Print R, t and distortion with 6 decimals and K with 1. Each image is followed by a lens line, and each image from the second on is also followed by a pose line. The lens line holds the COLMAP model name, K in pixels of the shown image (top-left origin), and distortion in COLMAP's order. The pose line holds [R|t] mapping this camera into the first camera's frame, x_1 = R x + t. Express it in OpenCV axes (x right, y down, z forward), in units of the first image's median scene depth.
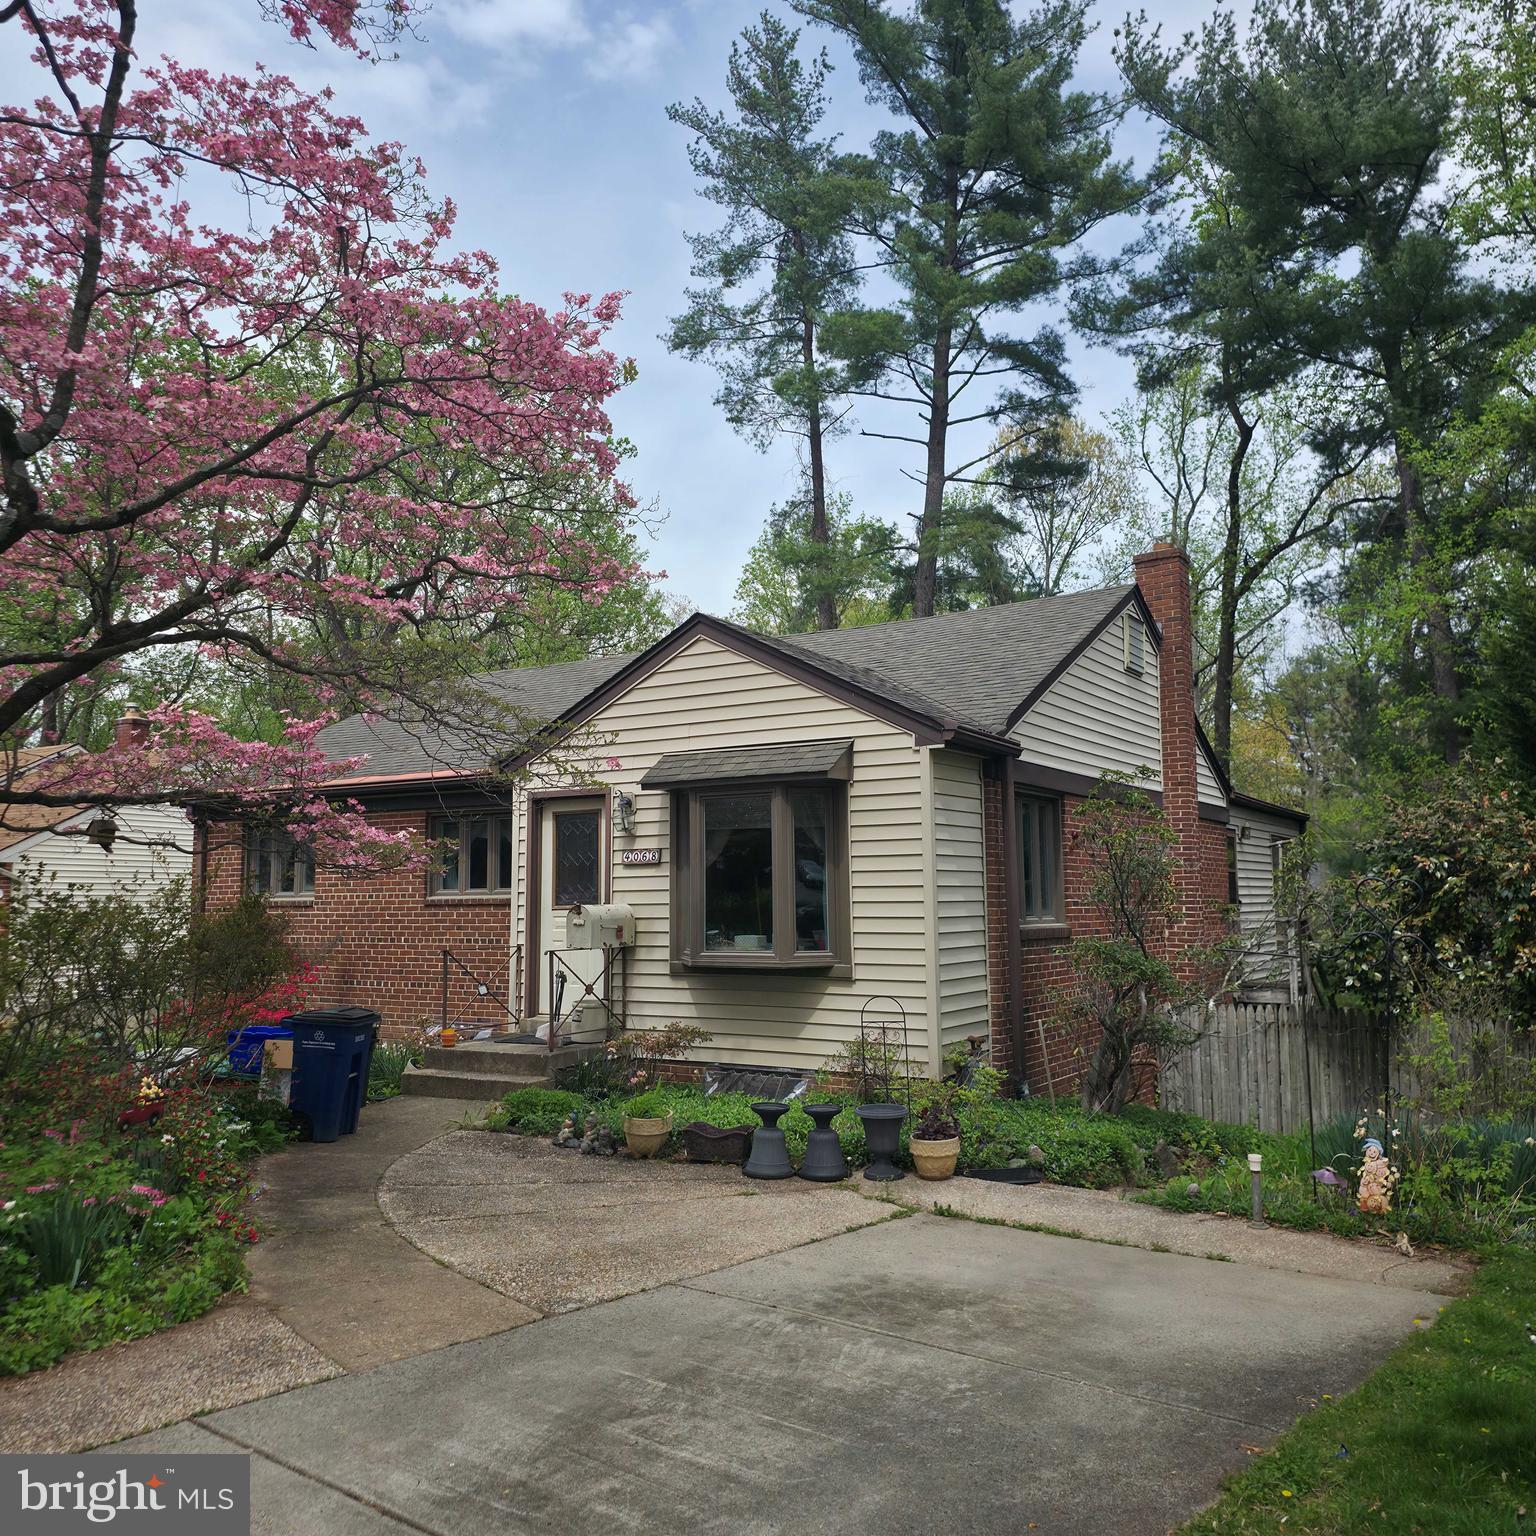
lens RADIAL K [[1214.4, 0, 773.8], [0, 1214.4, 757.9], [0, 0, 1]] dist [0.137960, -0.000693]
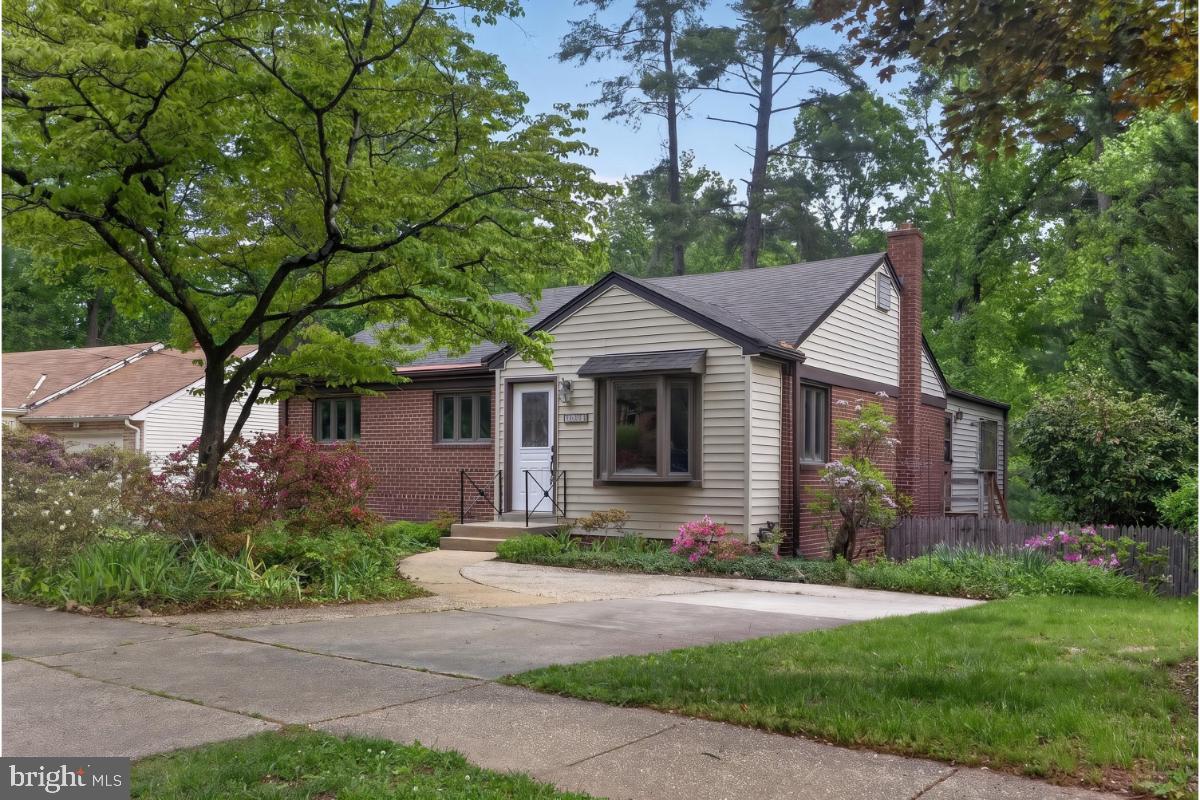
lens RADIAL K [[1005.0, 0, 593.6], [0, 1005.0, 440.6], [0, 0, 1]] dist [0.001310, -0.001673]
pose [[0.999456, 0.018604, -0.027231, -0.043592], [-0.016399, 0.996732, 0.079098, 0.002278], [0.028614, -0.078609, 0.996495, -0.350945]]
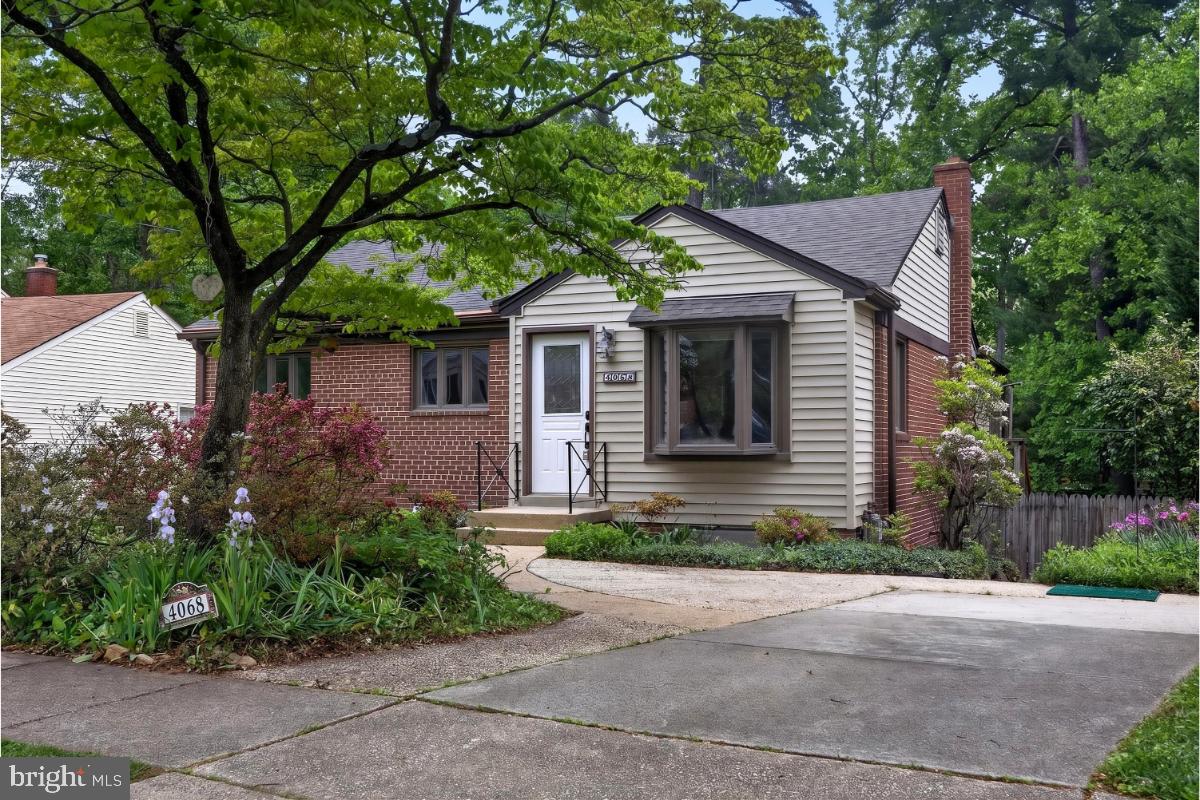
lens RADIAL K [[1097.9, 0, 607.2], [0, 1097.9, 400.4], [0, 0, 1]] dist [-0.006048, 0.000000]
pose [[0.993374, 0.016820, 0.113690, -0.242764], [-0.024456, 0.997513, 0.066111, 0.024985], [-0.112295, -0.068453, 0.991314, -0.192381]]
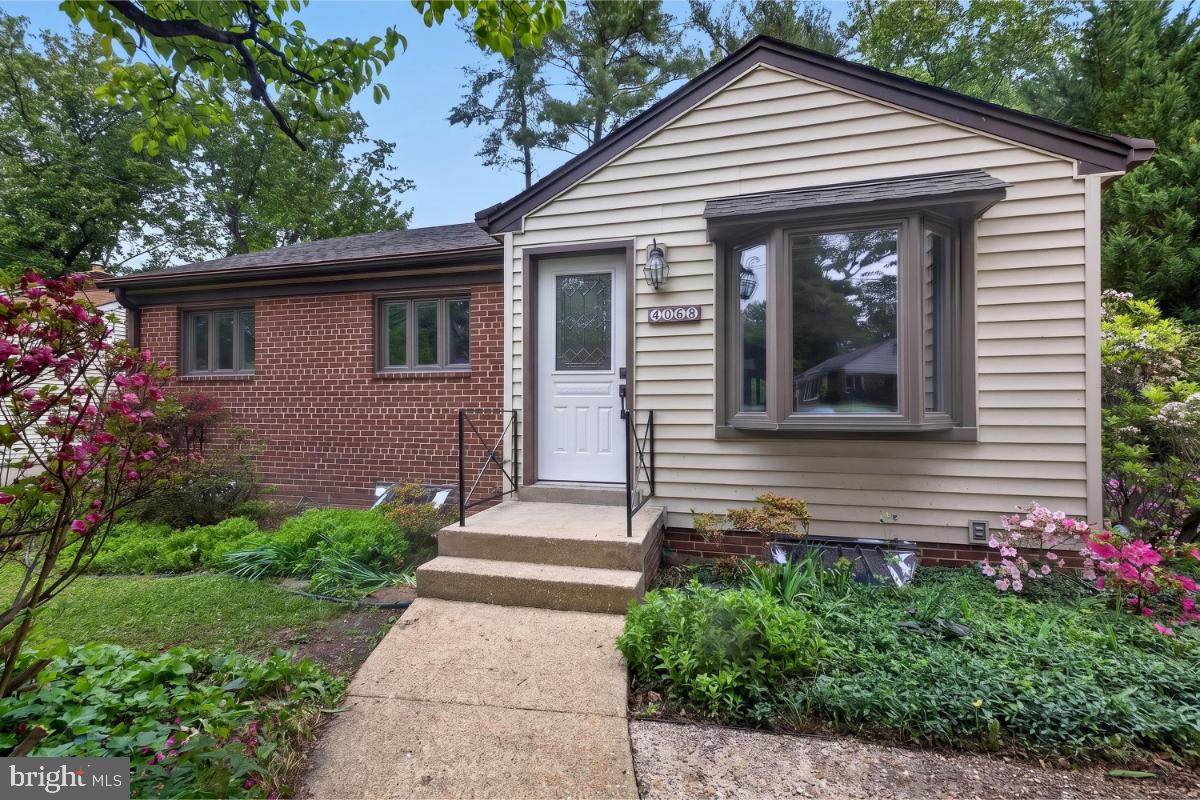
lens RADIAL K [[483.5, 0, 598.9], [0, 483.5, 397.6], [0, 0, 1]] dist [0.010693, -0.000161]
pose [[0.957458, 0.017093, 0.288066, -0.249617], [-0.041404, 0.996053, 0.078513, 0.109278], [-0.285587, -0.087100, 0.954387, 0.615549]]
